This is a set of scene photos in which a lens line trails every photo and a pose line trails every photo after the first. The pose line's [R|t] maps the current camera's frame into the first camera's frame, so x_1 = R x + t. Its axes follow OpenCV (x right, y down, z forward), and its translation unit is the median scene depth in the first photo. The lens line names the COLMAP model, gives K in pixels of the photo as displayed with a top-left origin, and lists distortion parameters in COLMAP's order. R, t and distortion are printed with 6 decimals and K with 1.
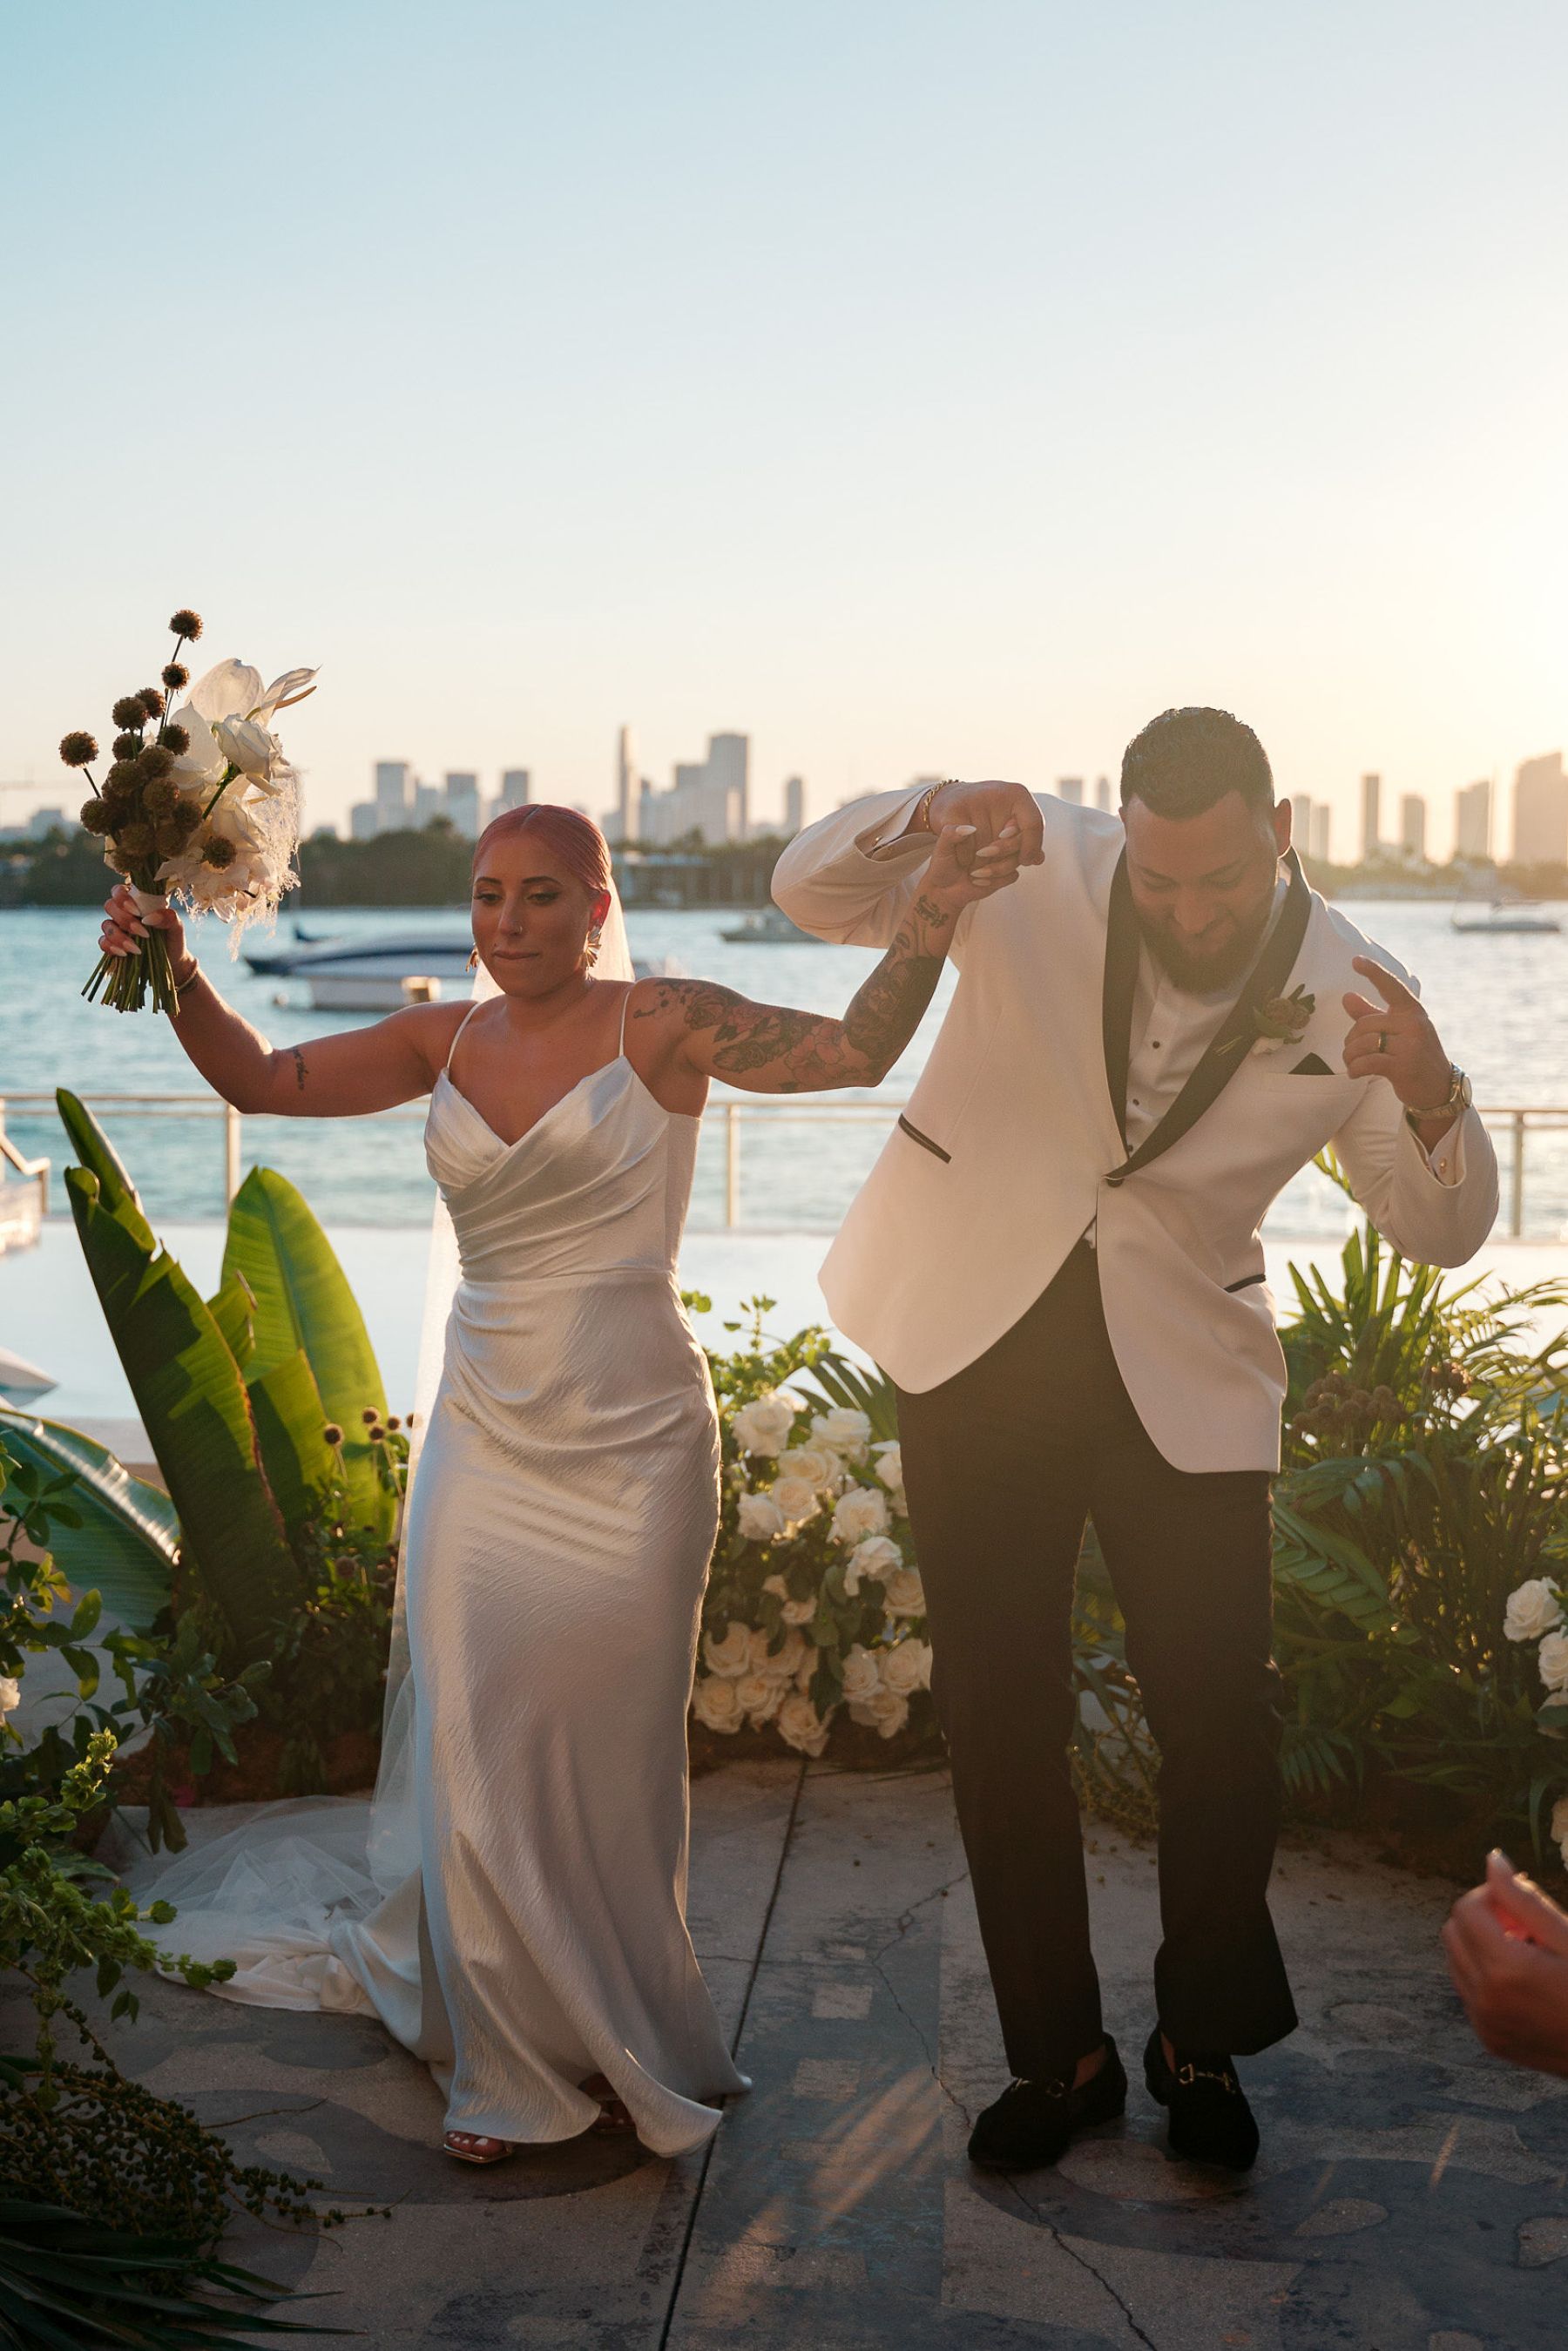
lens RADIAL K [[2589.9, 0, 784.0], [0, 2589.9, 1175.5], [0, 0, 1]] dist [-0.024558, 0.070976]
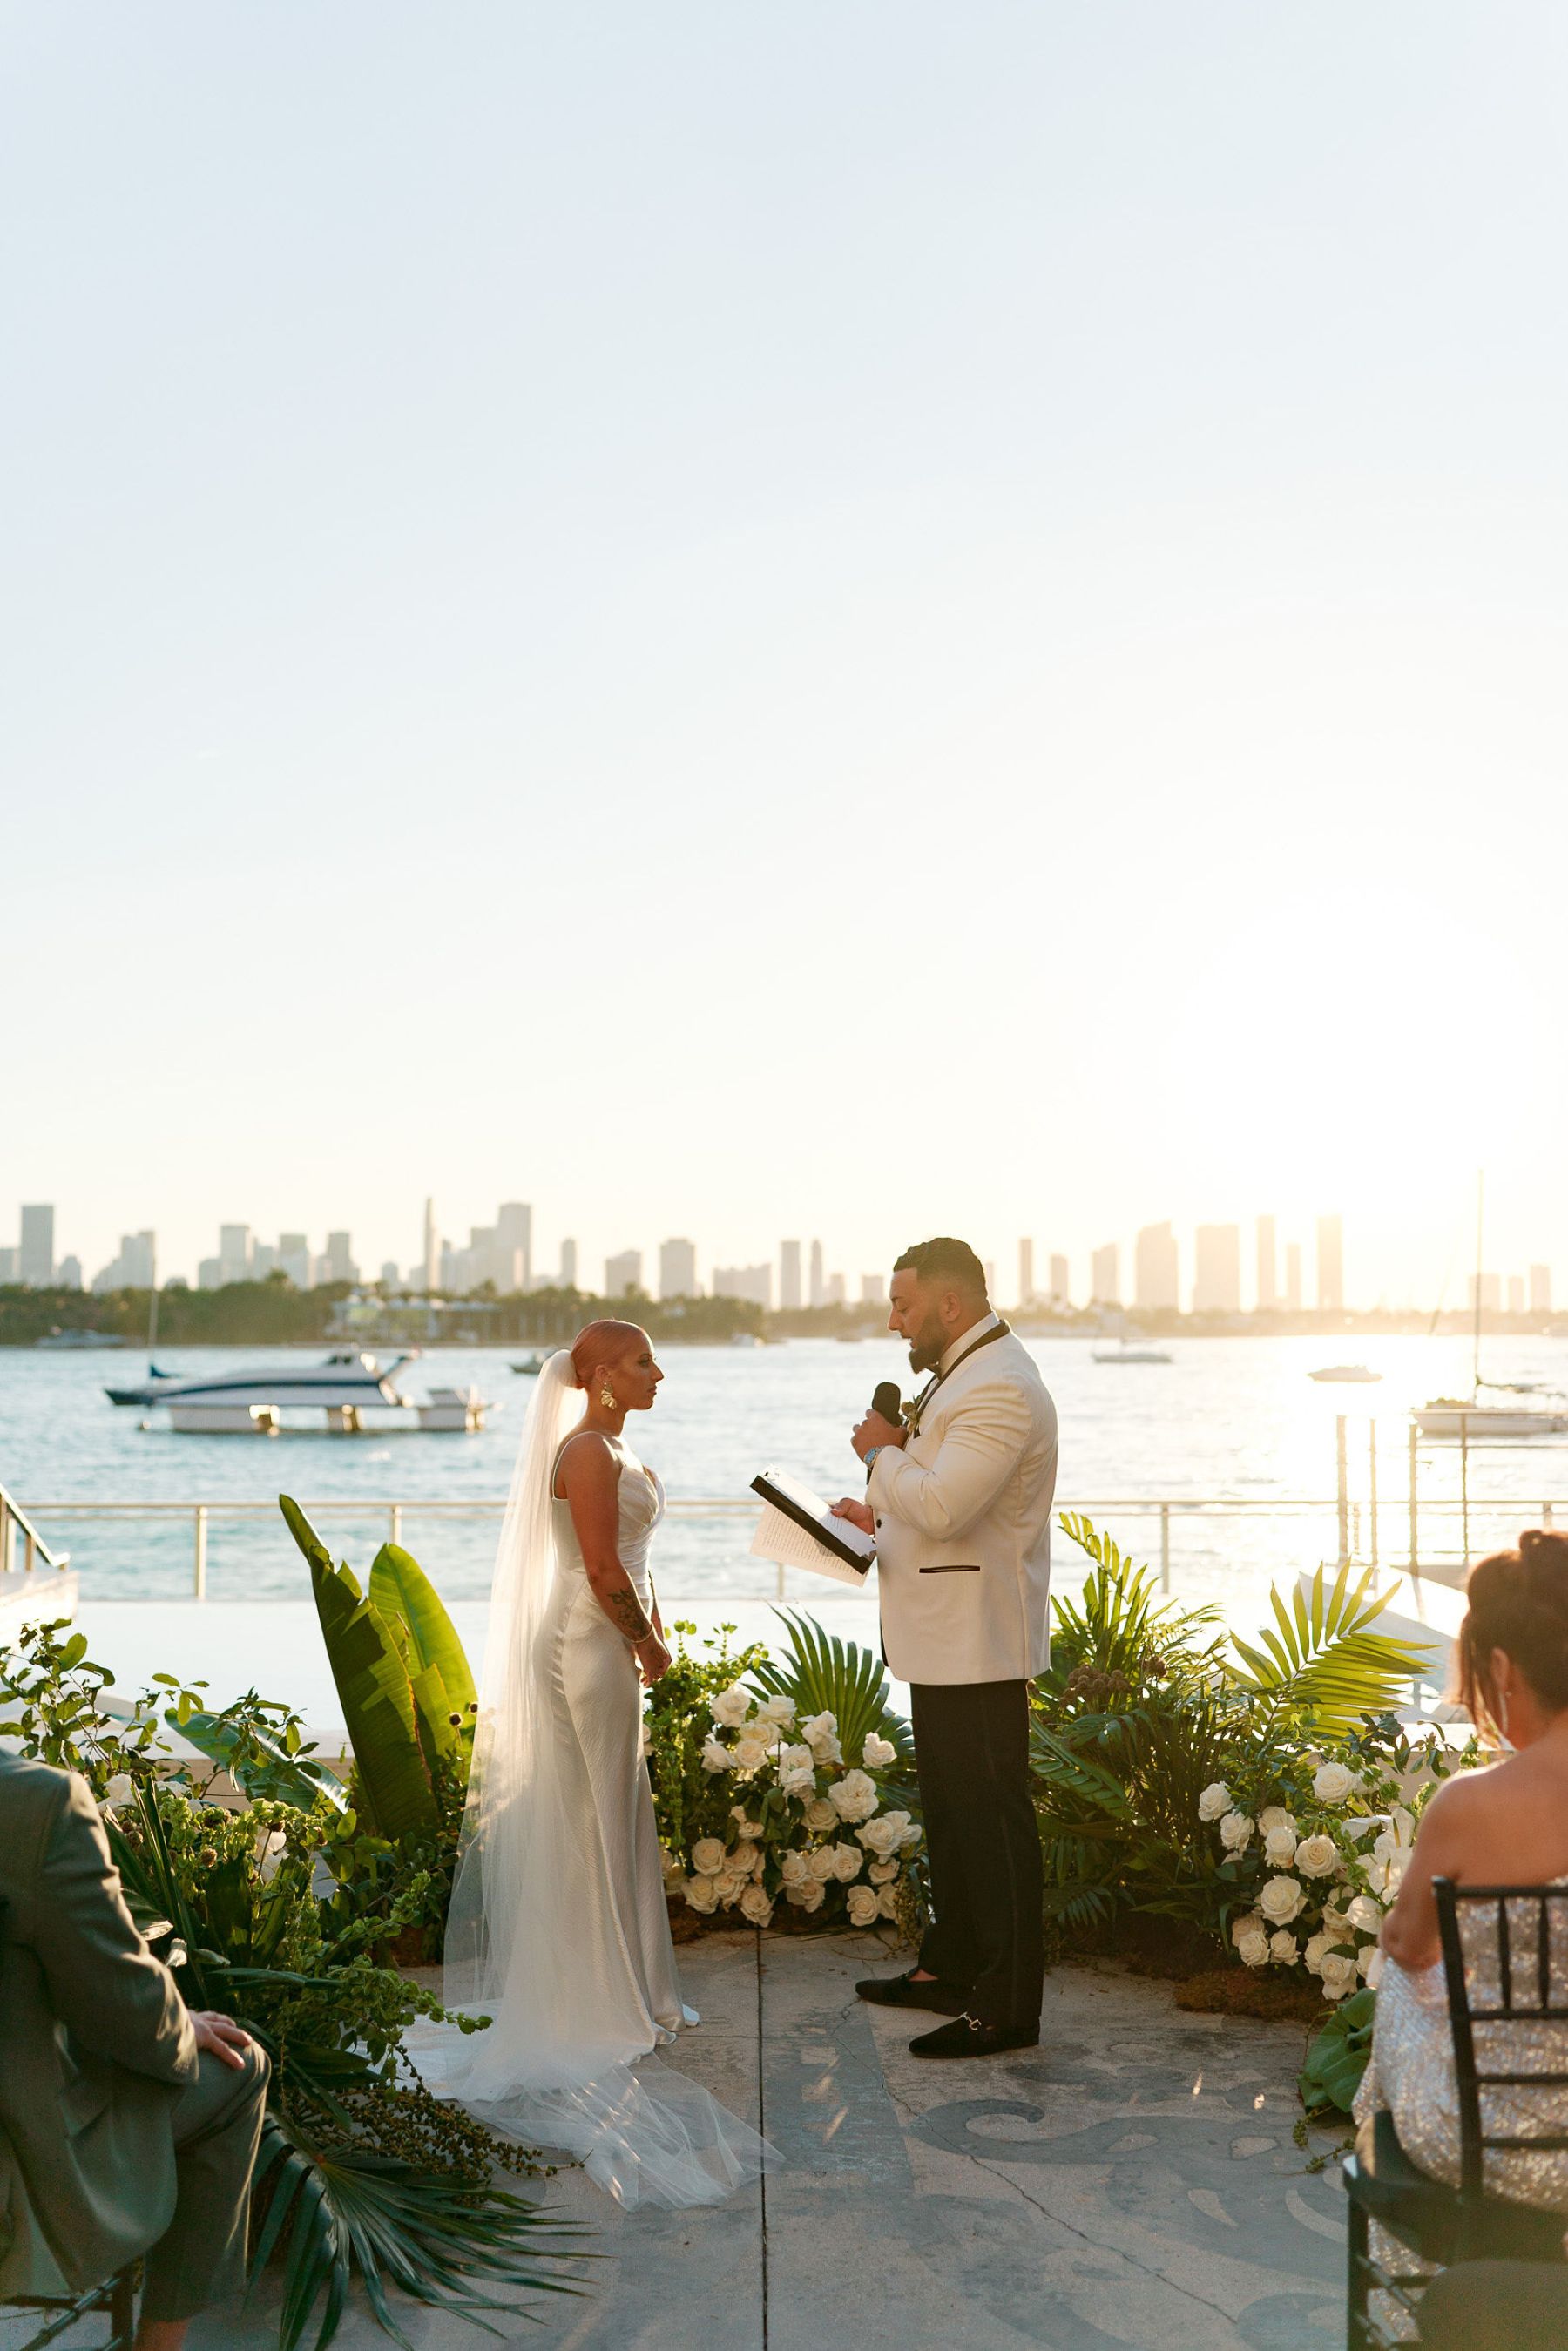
lens RADIAL K [[2625.8, 0, 784.0], [0, 2625.8, 1175.5], [0, 0, 1]] dist [0.021067, -0.022825]
pose [[0.987560, 0.006840, 0.157096, -0.231789], [0.017443, 0.988123, -0.152672, 0.023003], [-0.156275, 0.153513, 0.975711, -0.611742]]
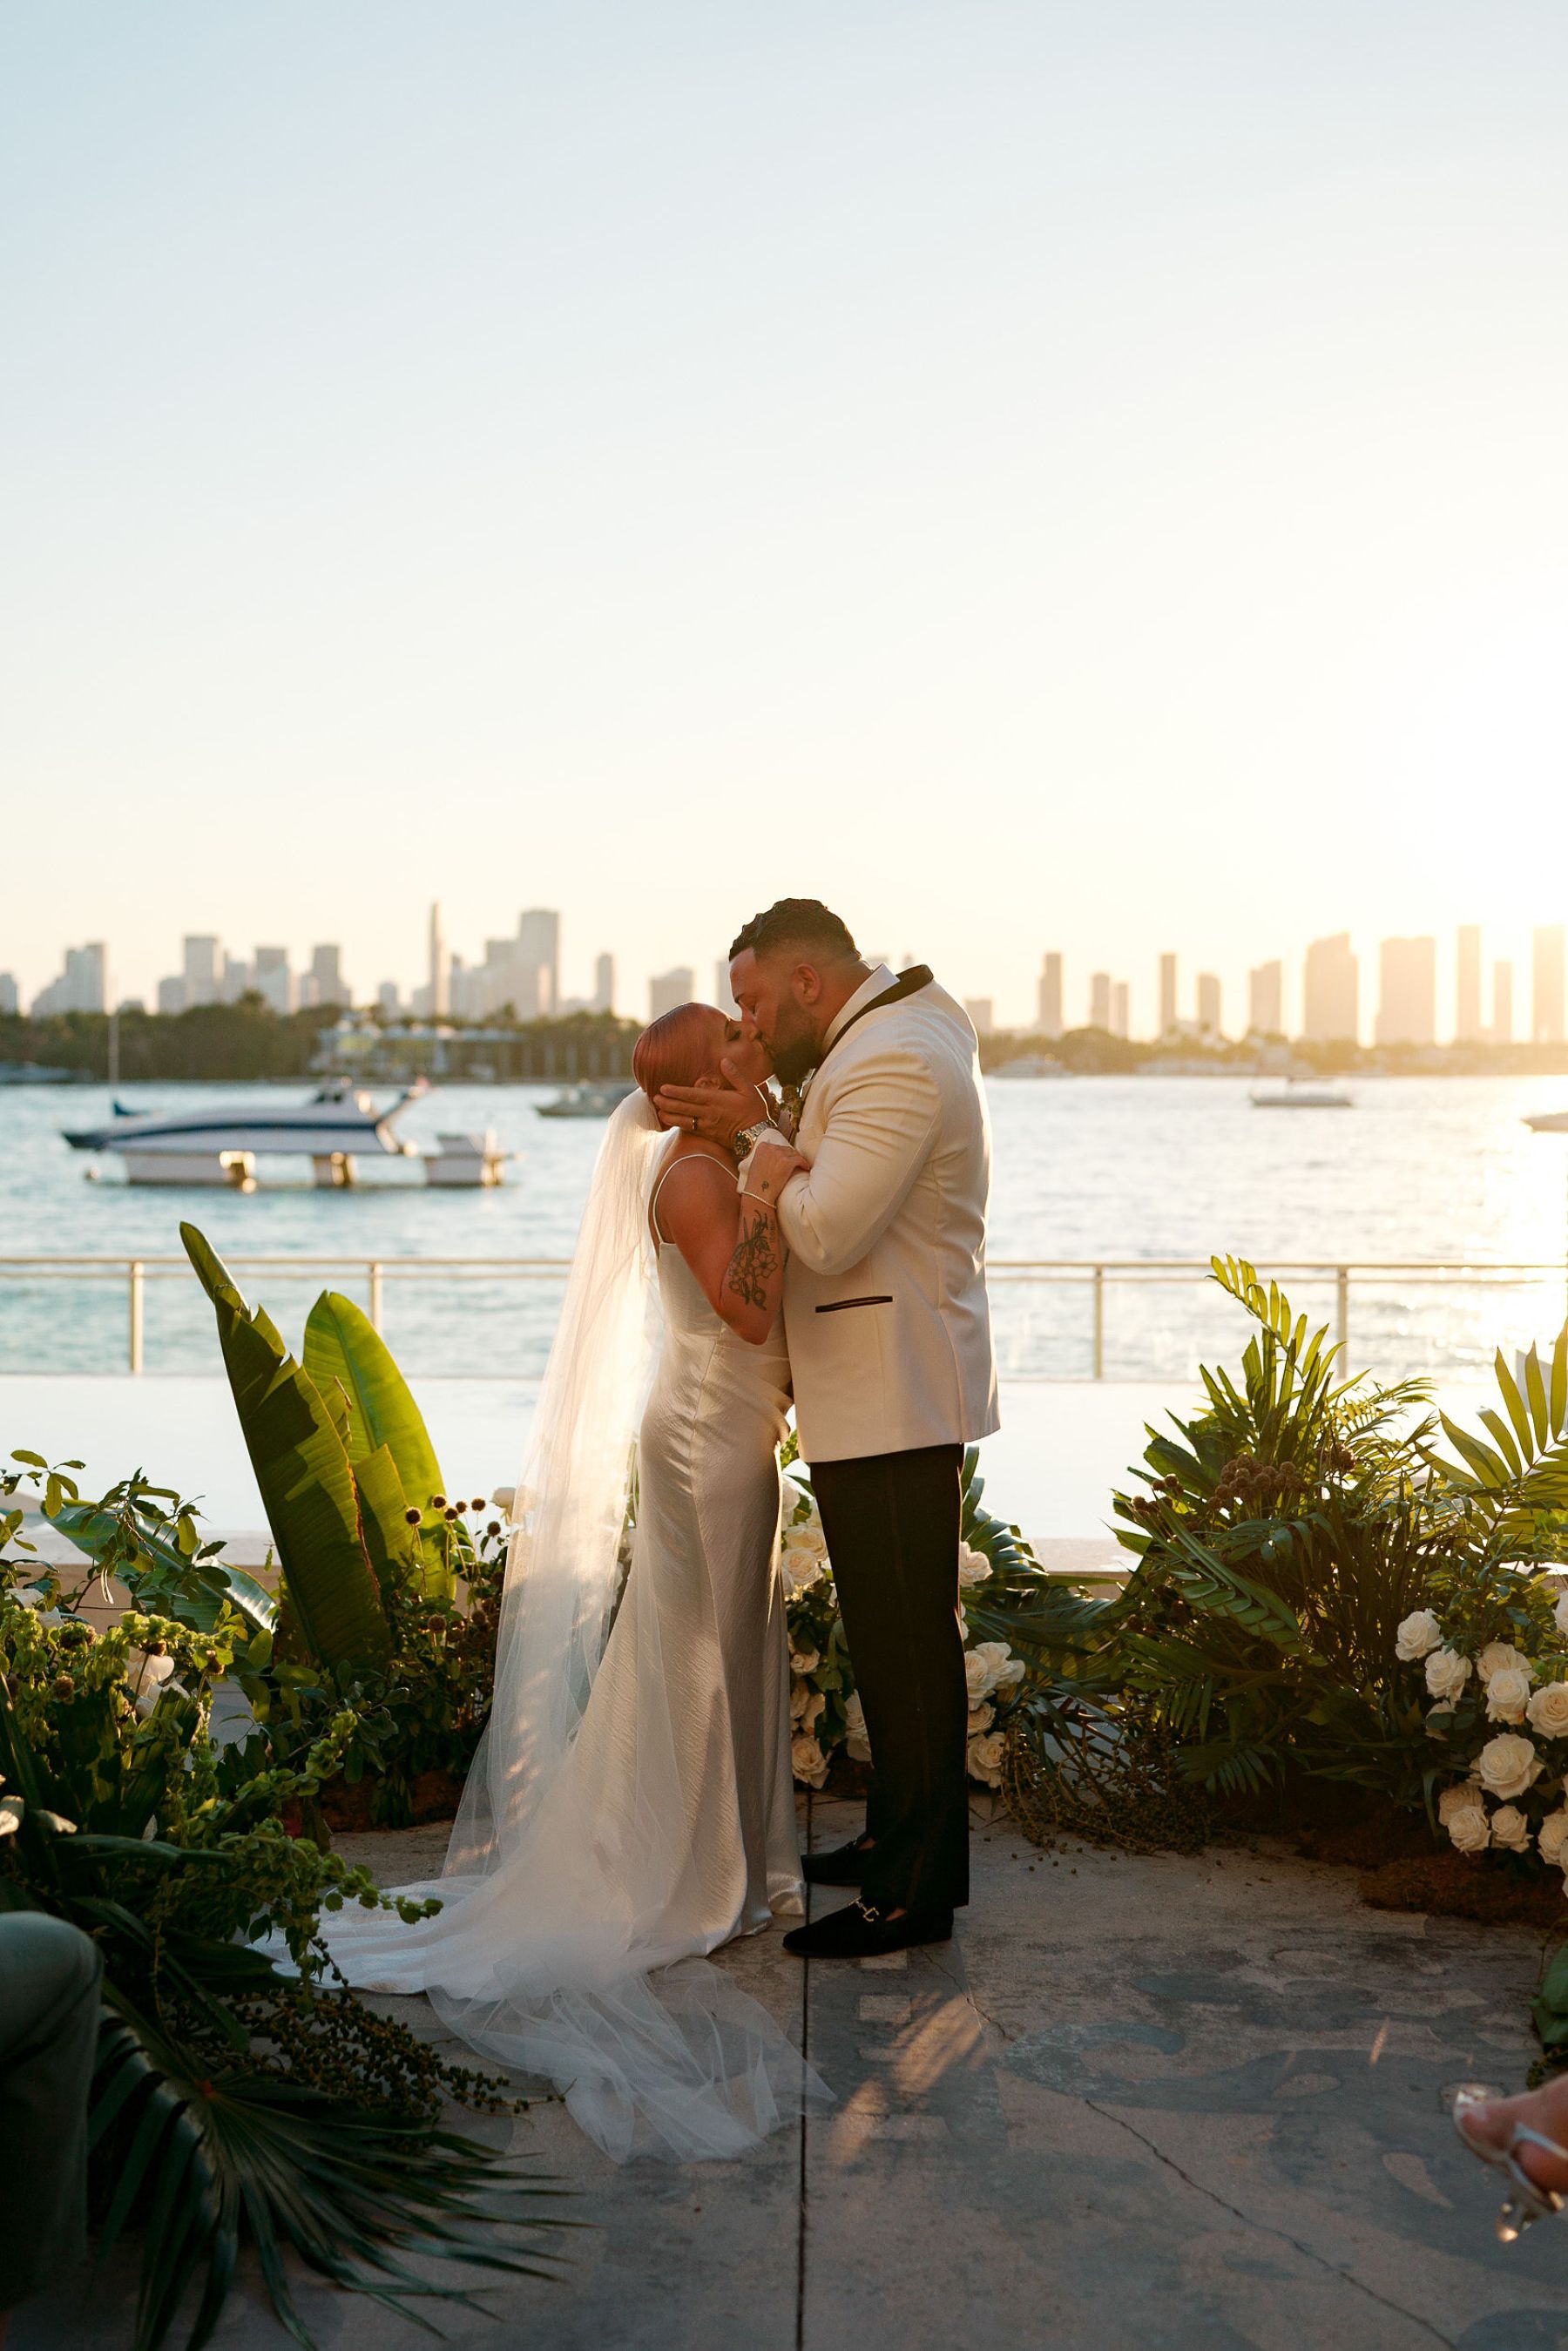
lens RADIAL K [[2969.0, 0, 700.5], [0, 2969.0, 1168.6], [0, 0, 1]] dist [0.009640, 0.104172]
pose [[0.995507, -0.001619, 0.094672, -0.173980], [0.008952, 0.996984, -0.077083, 0.048477], [-0.094262, 0.077584, 0.992520, -0.369936]]
